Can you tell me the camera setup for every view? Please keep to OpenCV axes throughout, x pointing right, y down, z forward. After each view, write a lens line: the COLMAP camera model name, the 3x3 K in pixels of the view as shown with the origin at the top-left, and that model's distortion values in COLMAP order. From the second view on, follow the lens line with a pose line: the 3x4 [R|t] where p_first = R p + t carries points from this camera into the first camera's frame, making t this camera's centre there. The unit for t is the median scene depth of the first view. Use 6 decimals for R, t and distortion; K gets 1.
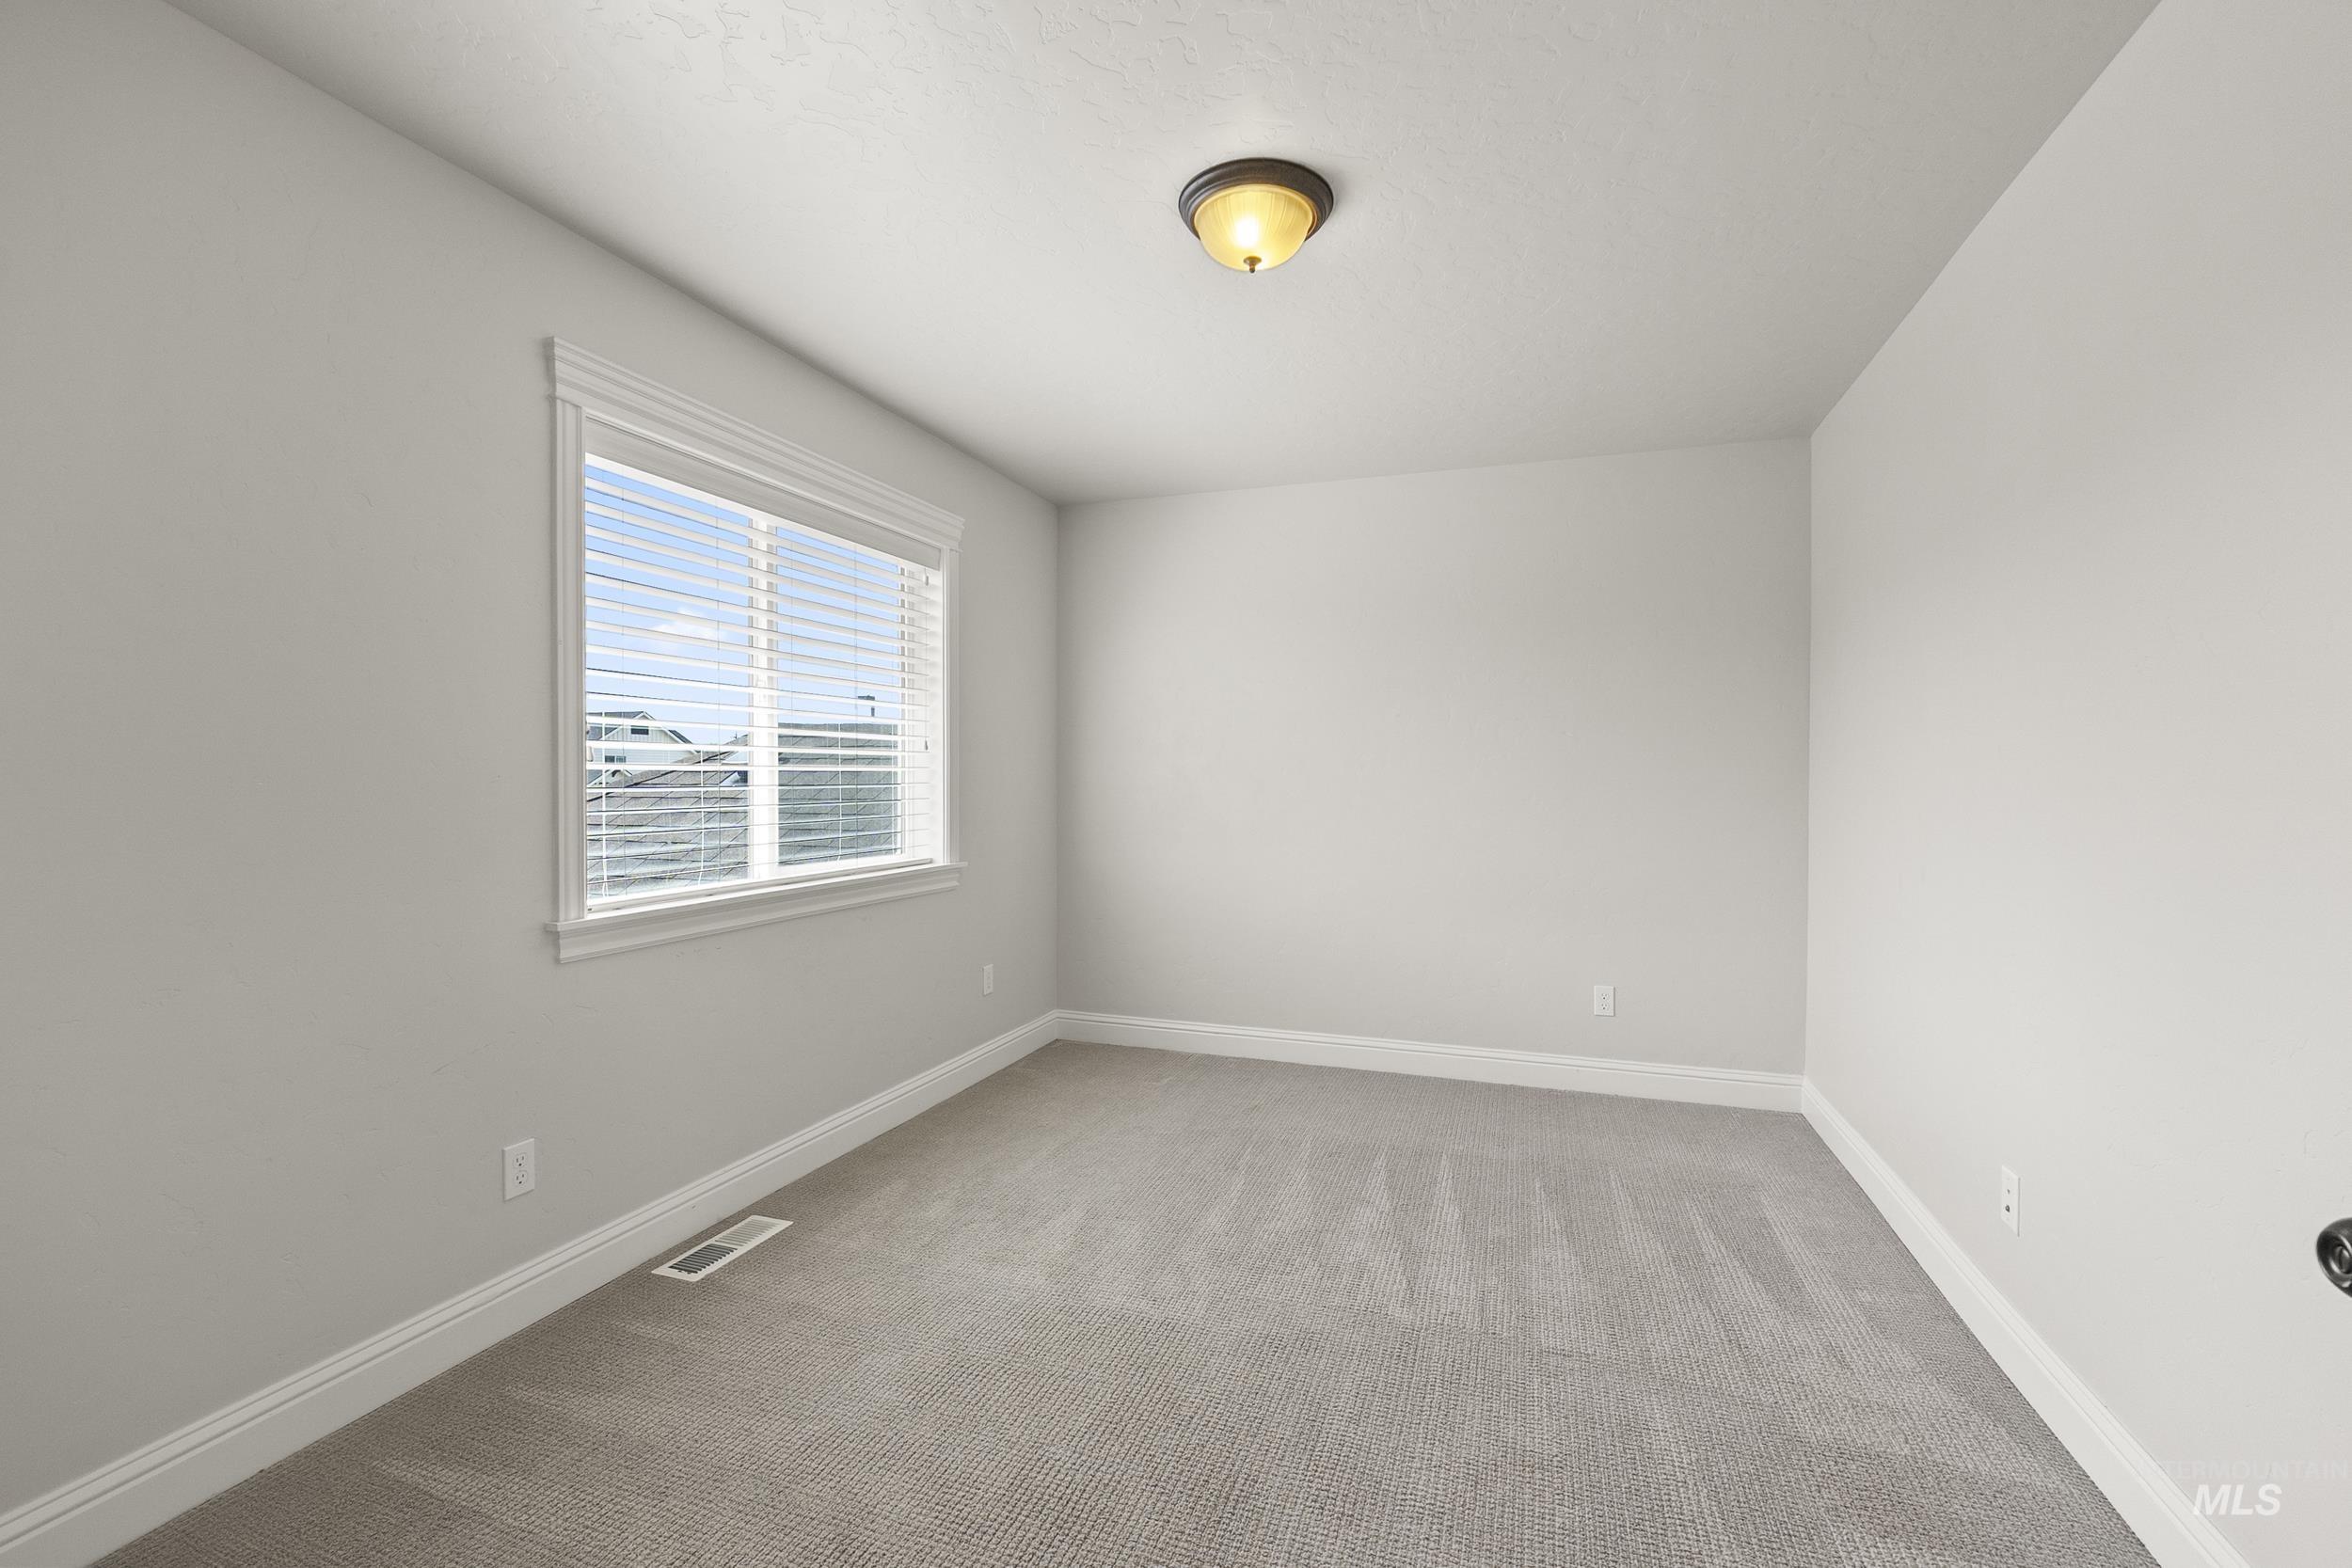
lens RADIAL K [[971.9, 0, 1183.7], [0, 971.9, 803.3], [0, 0, 1]] dist [0.000447, 0.000037]
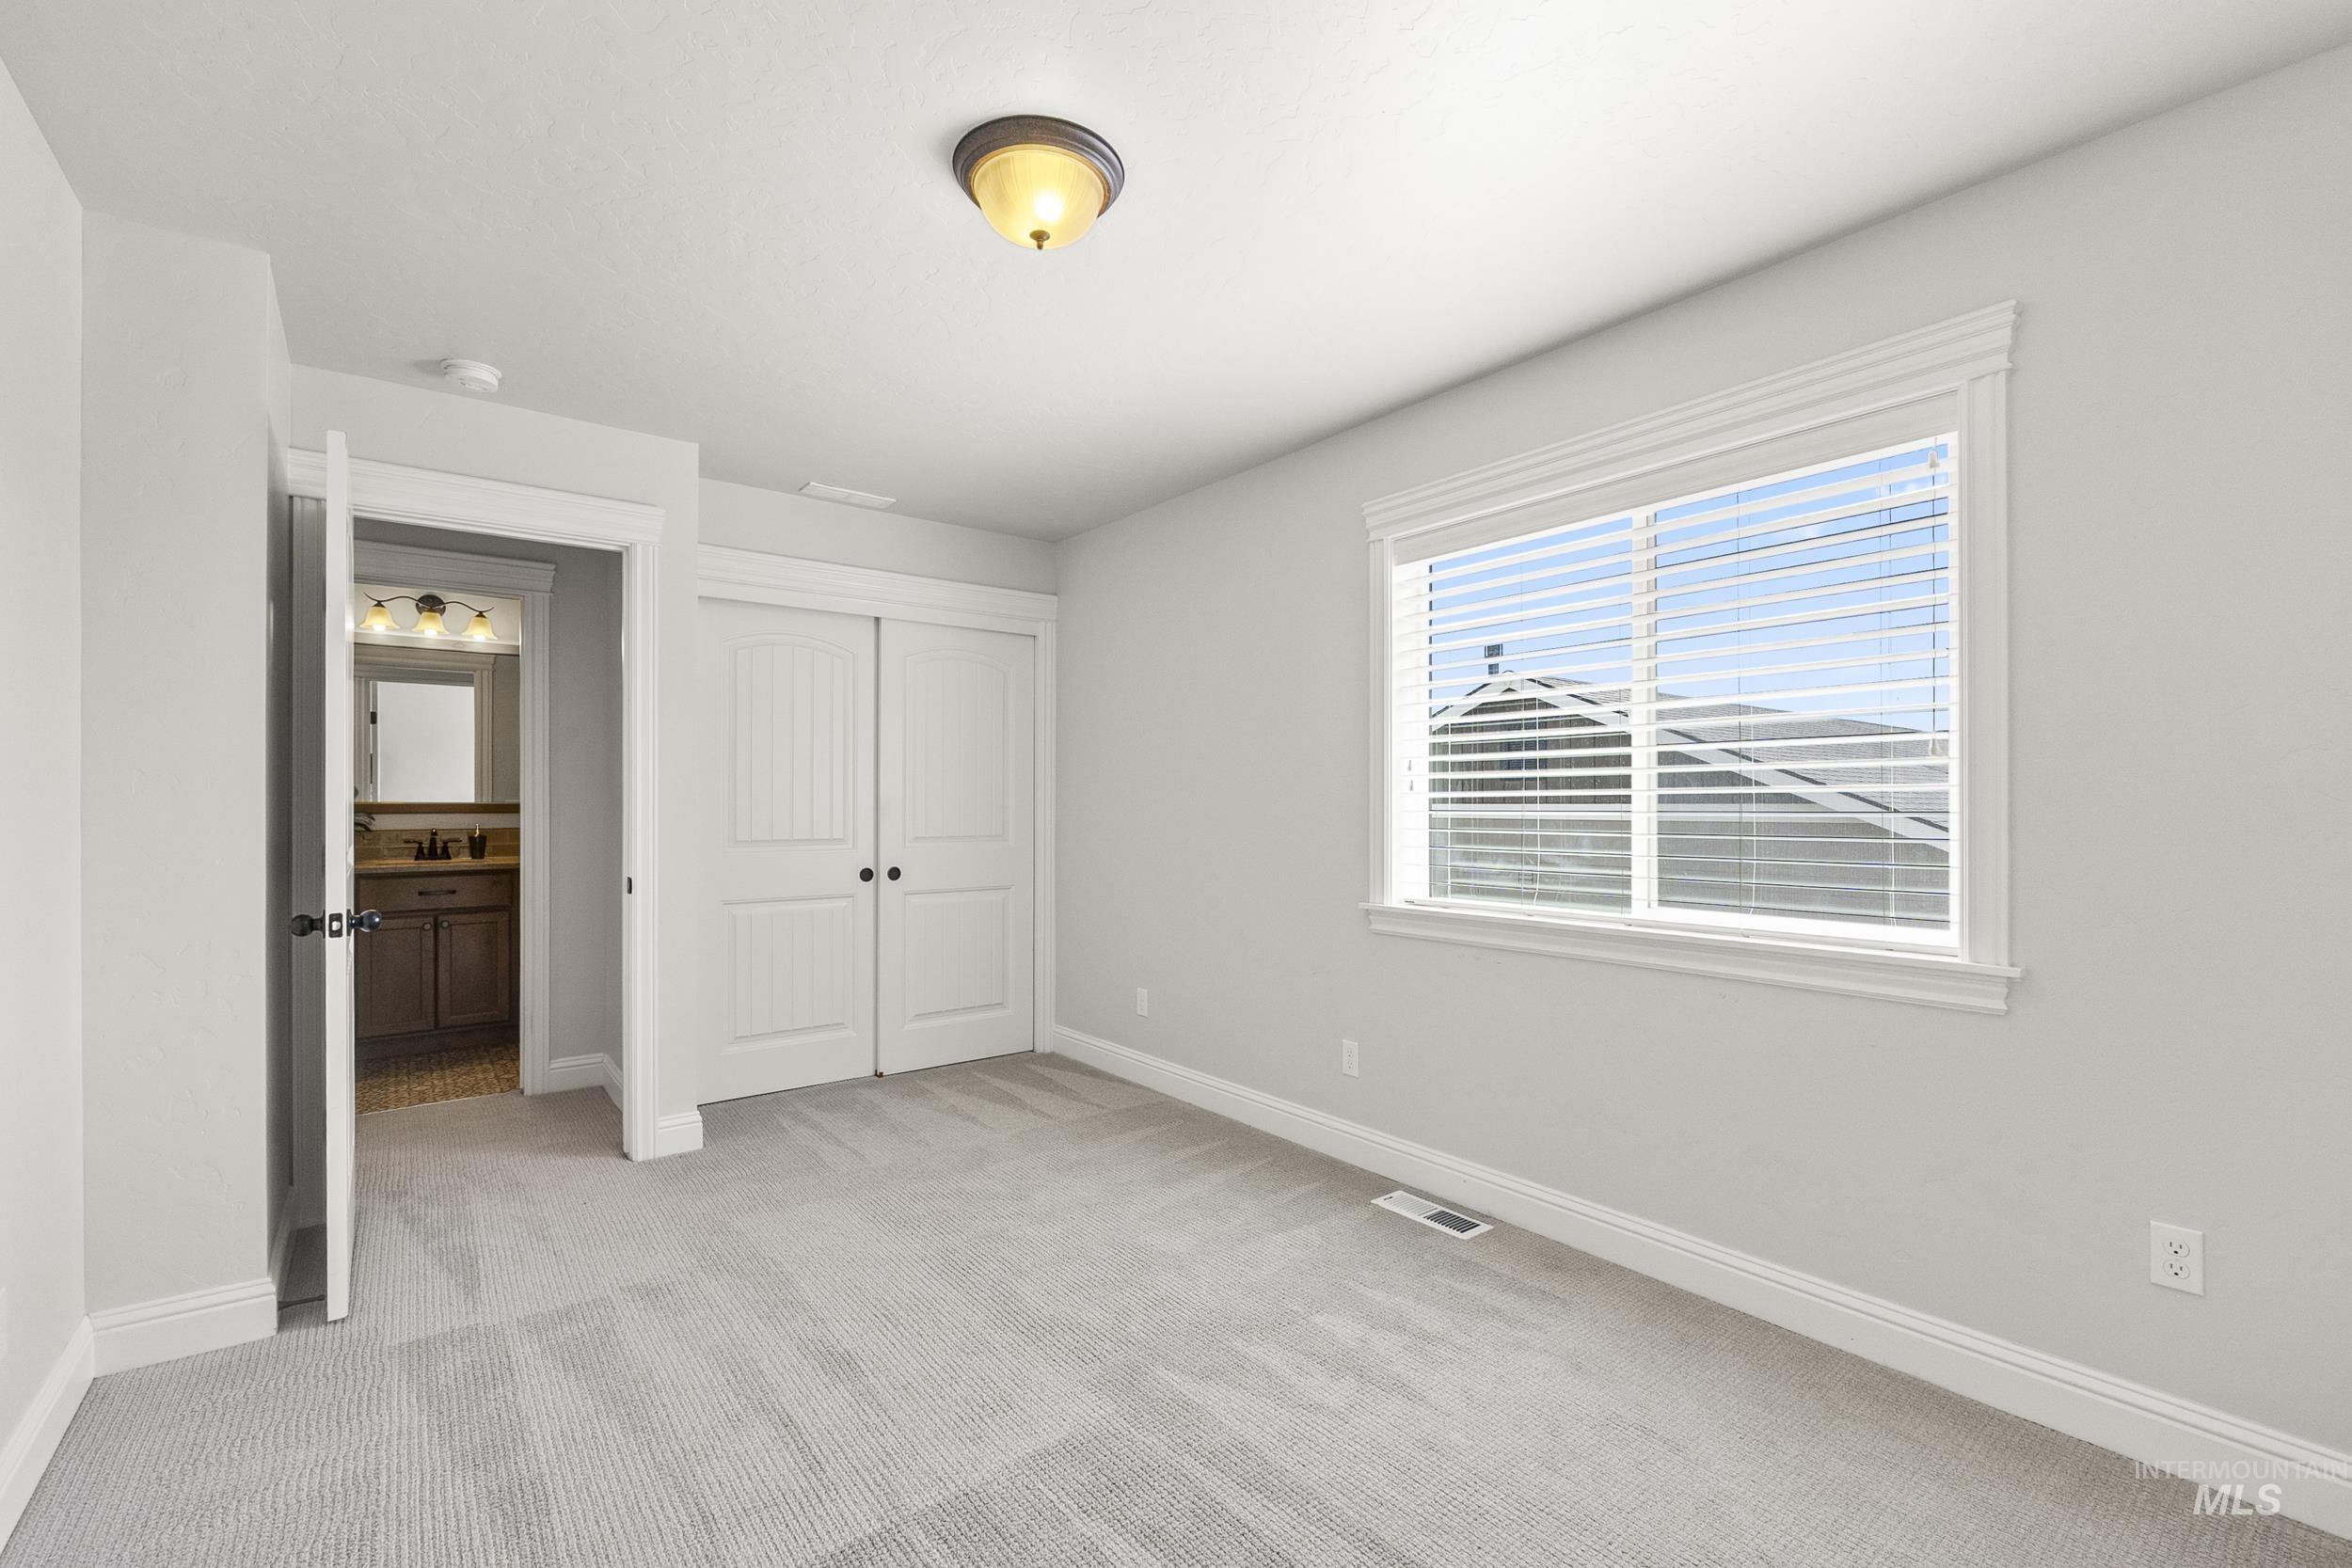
lens RADIAL K [[971.9, 0, 1183.7], [0, 971.9, 803.3], [0, 0, 1]] dist [0.000447, 0.000037]
pose [[-0.525258, -0.000926, -0.850943, 0.551179], [-0.019623, 0.999747, 0.011024, -0.027672], [0.850717, 0.022489, -0.525143, 1.138705]]
